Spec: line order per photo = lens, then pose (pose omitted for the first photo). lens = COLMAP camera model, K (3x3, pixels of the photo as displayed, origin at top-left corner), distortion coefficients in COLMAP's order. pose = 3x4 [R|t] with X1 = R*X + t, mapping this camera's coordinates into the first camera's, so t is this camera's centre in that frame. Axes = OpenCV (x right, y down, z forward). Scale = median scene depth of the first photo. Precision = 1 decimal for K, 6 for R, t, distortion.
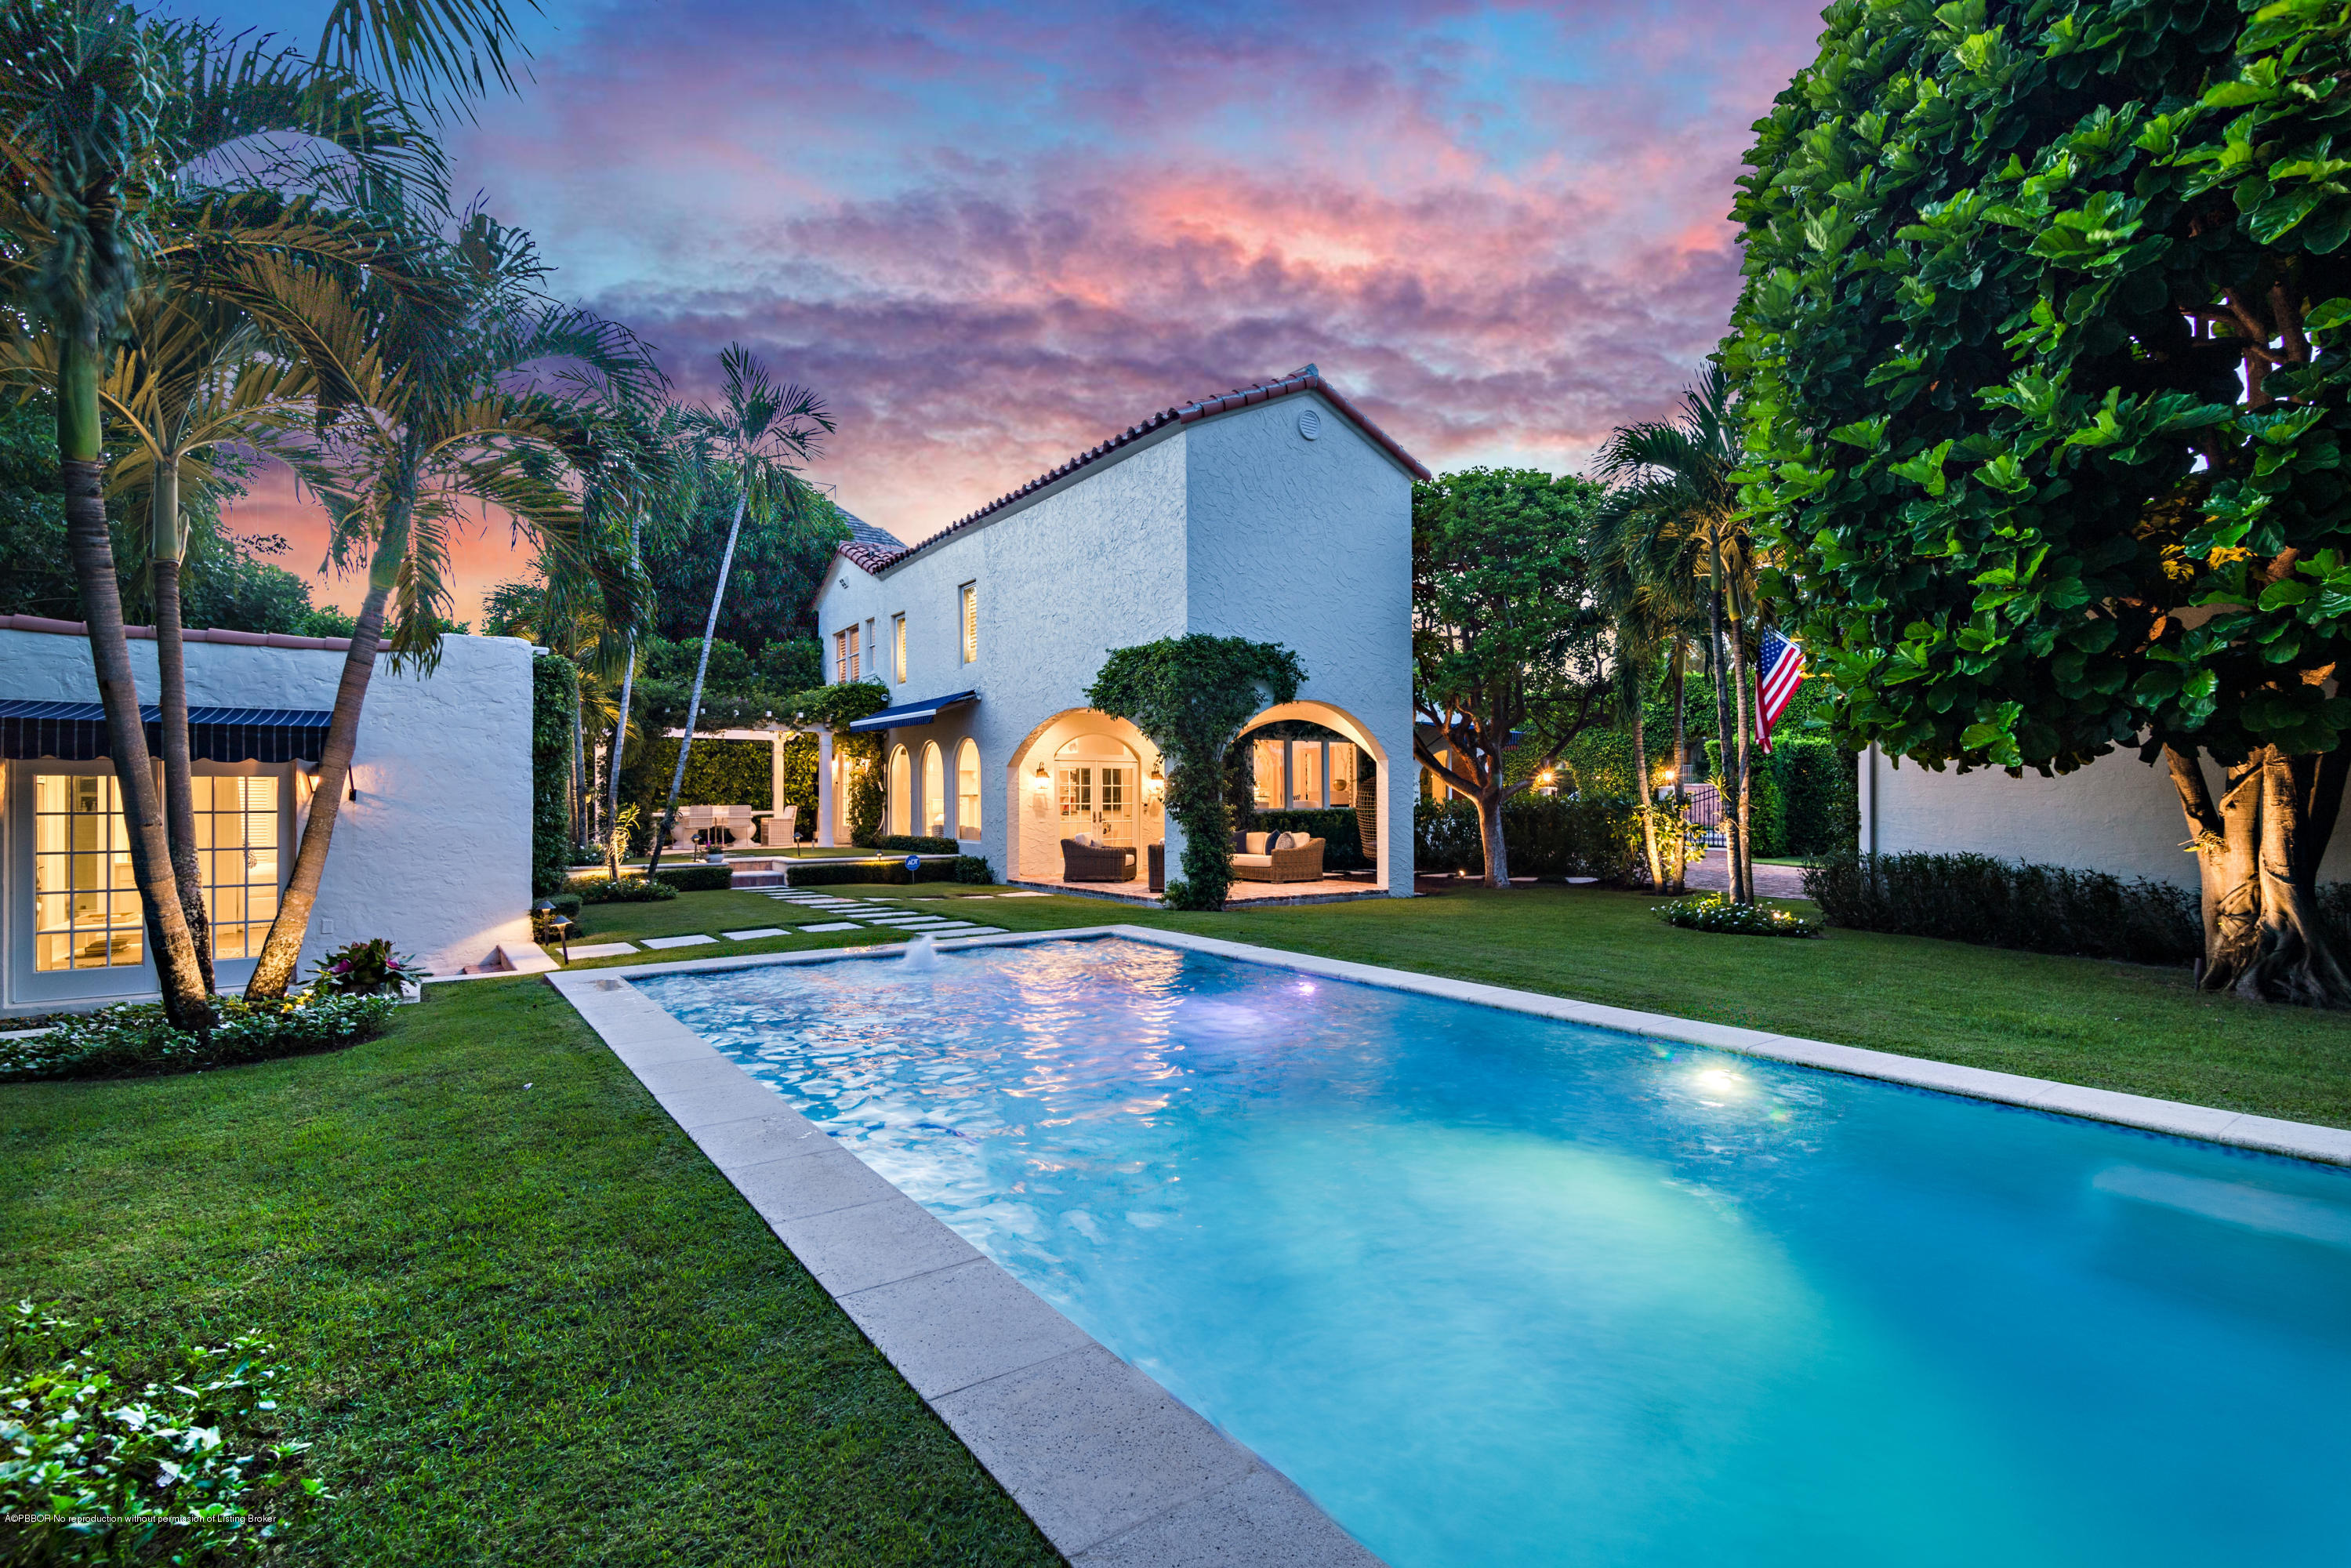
lens RADIAL K [[1080.4, 0, 1184.1], [0, 1080.4, 798.8], [0, 0, 1]] dist [0.000787, -0.000816]
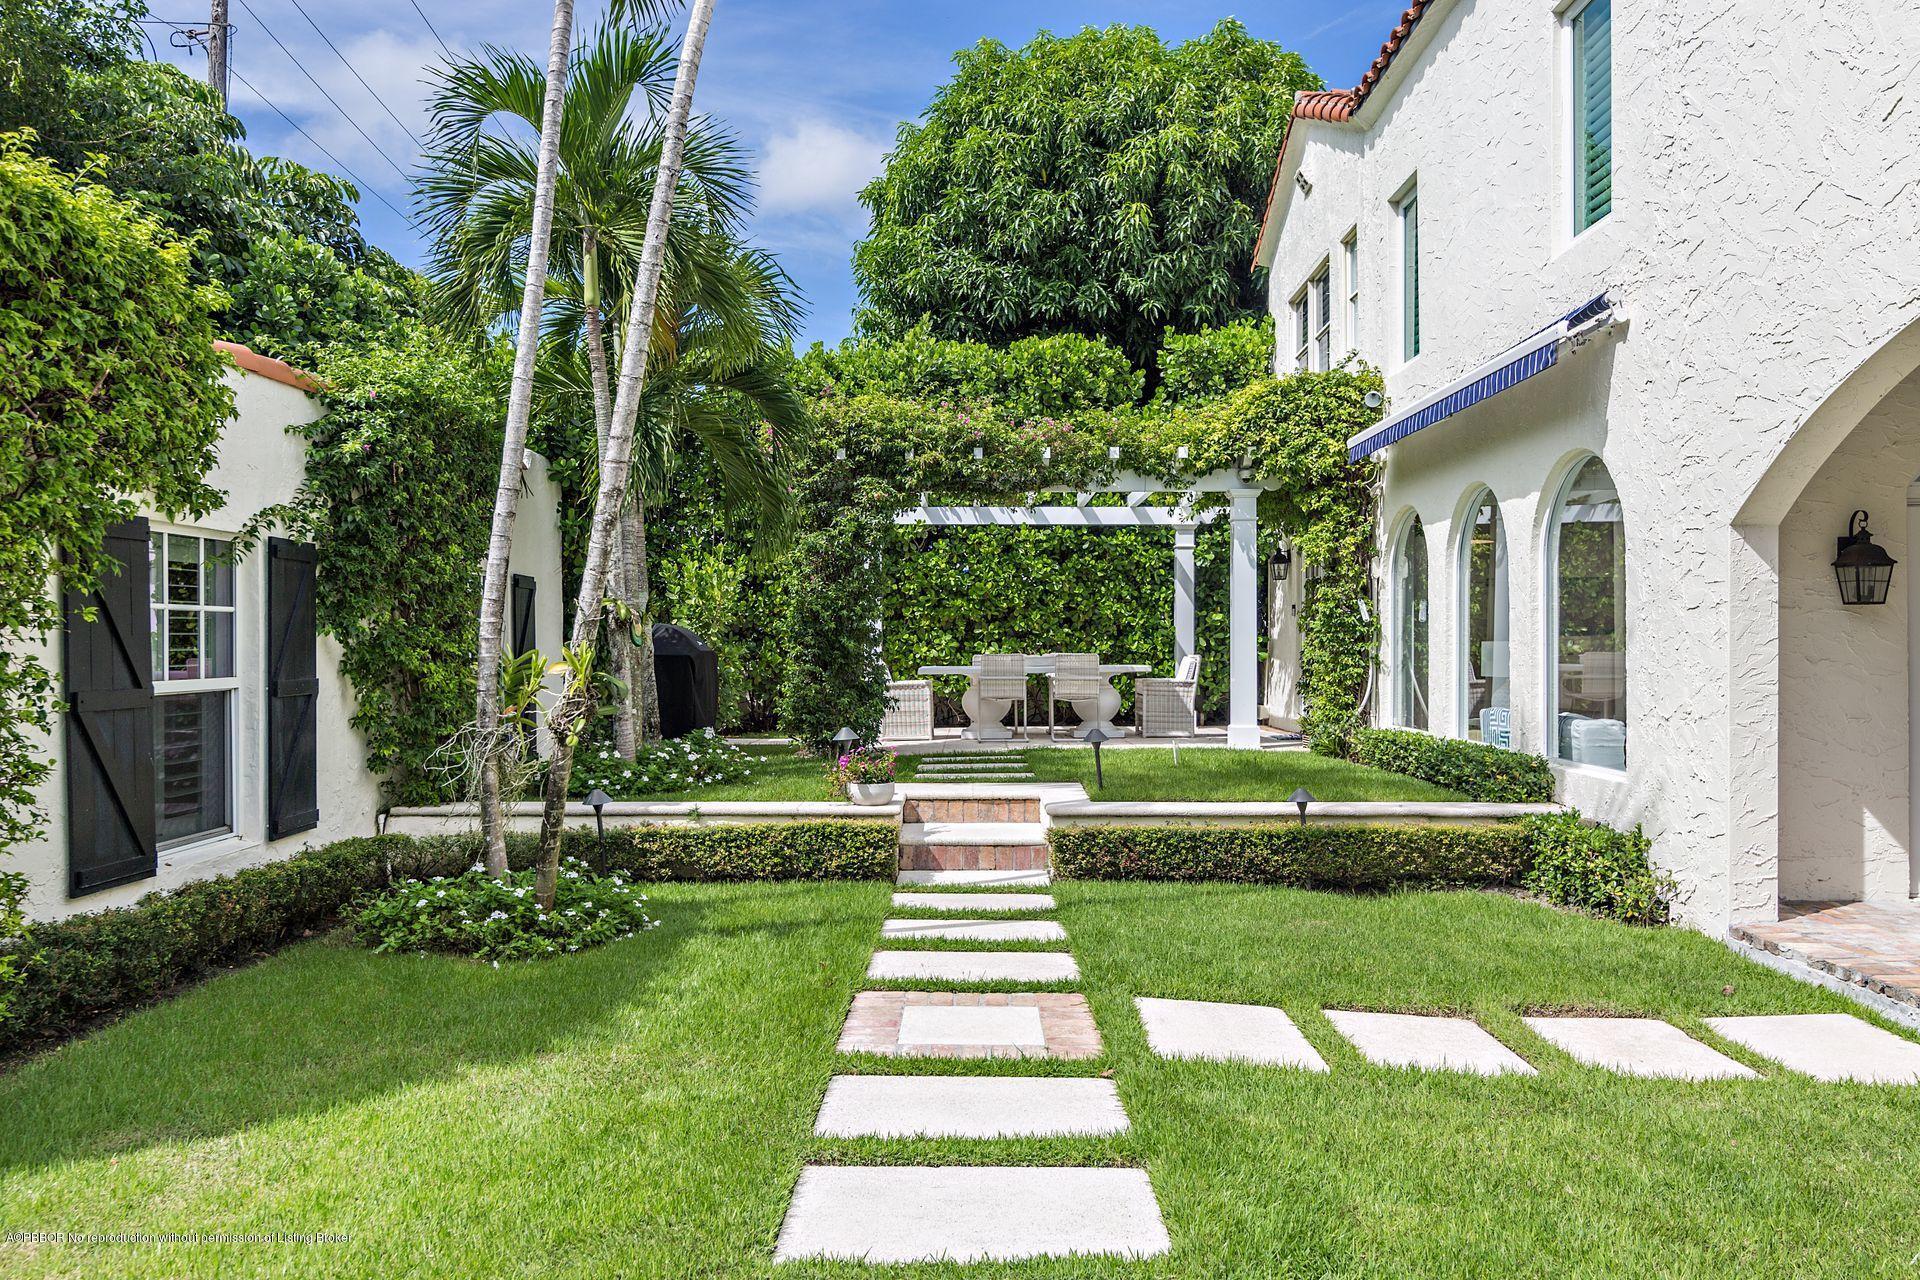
lens RADIAL K [[1362.3, 0, 957.8], [0, 1362.3, 646.5], [0, 0, 1]] dist [-0.005677, -0.001203]
pose [[0.805596, 0.003901, -0.592452, -0.176394], [-0.001118, 0.999987, 0.005064, 0.000133], [0.592464, -0.003418, 0.805590, 0.904362]]
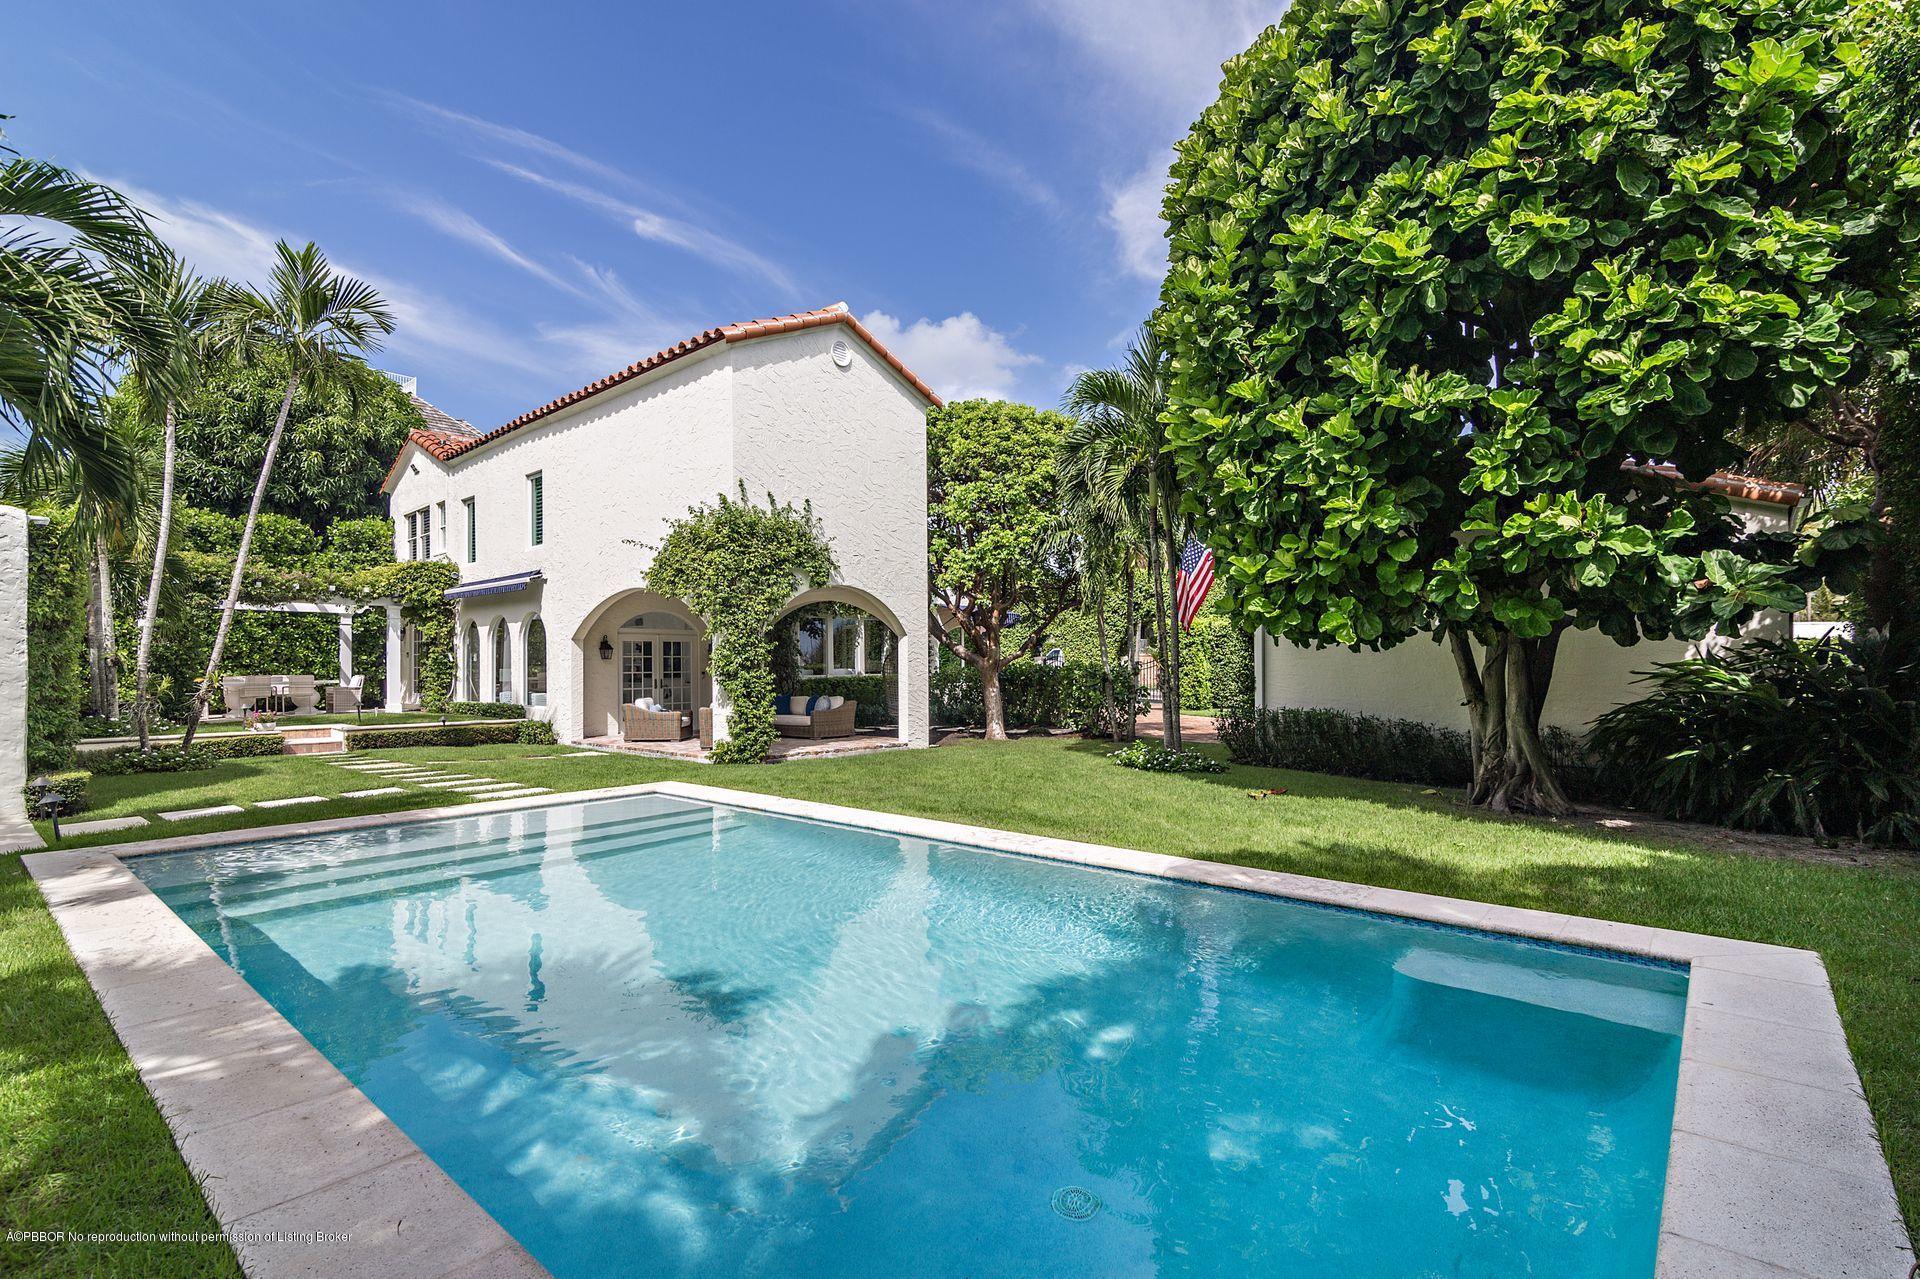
lens RADIAL K [[884.2, 0, 967.1], [0, 884.2, 659.7], [0, 0, 1]] dist [-0.000490, -0.001703]
pose [[0.972124, -0.000558, 0.234466, 0.029369], [0.002097, 0.999978, -0.006311, -0.003627], [-0.234457, 0.006627, 0.972104, 0.029962]]
